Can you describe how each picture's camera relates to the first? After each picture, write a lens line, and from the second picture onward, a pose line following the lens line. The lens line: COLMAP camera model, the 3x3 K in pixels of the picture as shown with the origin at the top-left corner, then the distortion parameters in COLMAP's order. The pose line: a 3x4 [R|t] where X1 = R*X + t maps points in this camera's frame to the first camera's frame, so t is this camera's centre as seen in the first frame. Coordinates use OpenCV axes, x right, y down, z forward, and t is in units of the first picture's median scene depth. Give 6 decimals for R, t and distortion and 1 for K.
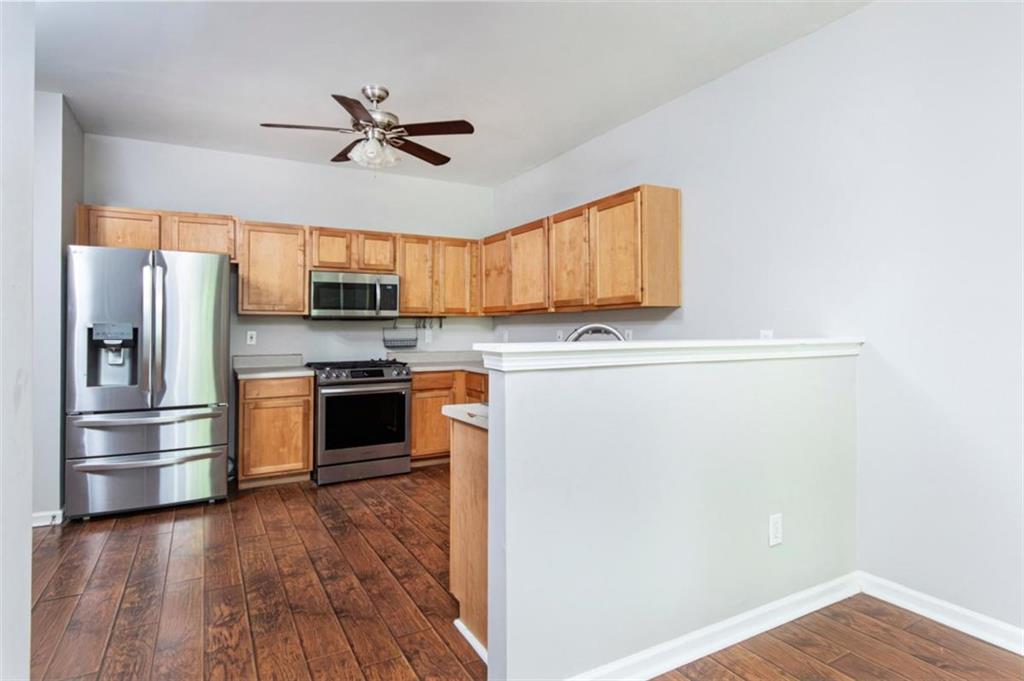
lens RADIAL K [[551.8, 0, 512.1], [0, 551.8, 331.5], [0, 0, 1]] dist [0.003933, 0.000071]
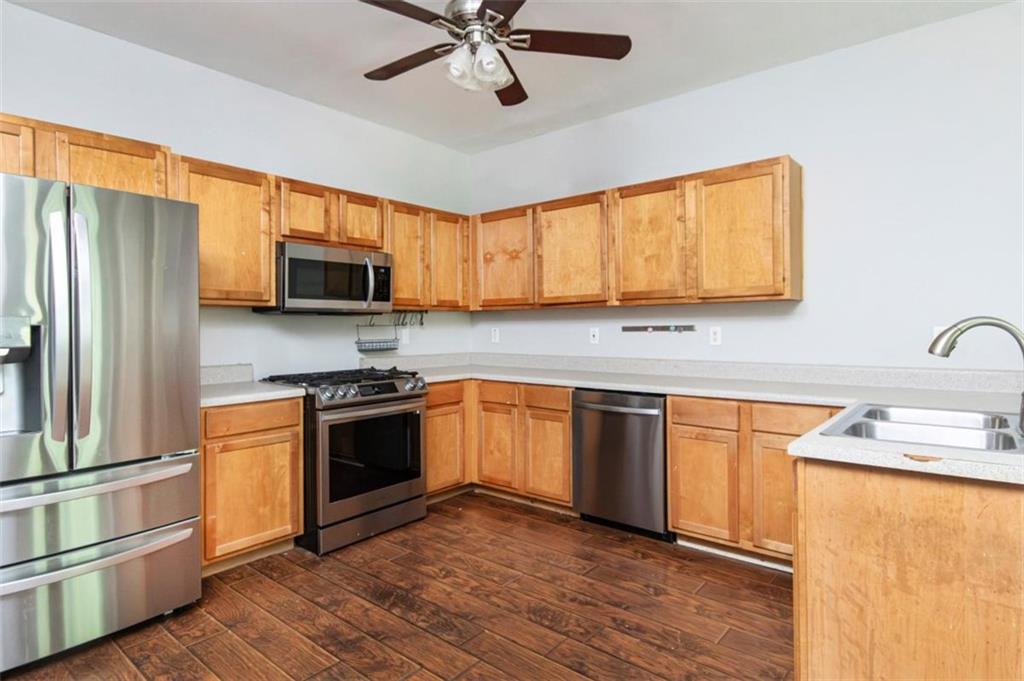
lens RADIAL K [[551.8, 0, 511.7], [0, 551.8, 341.2], [0, 0, 1]] dist [0.003933, 0.000071]
pose [[0.935172, -0.011929, 0.353992, -0.346144], [0.004497, 0.999752, 0.021812, -0.000722], [-0.354165, -0.018806, 0.934994, 0.263292]]
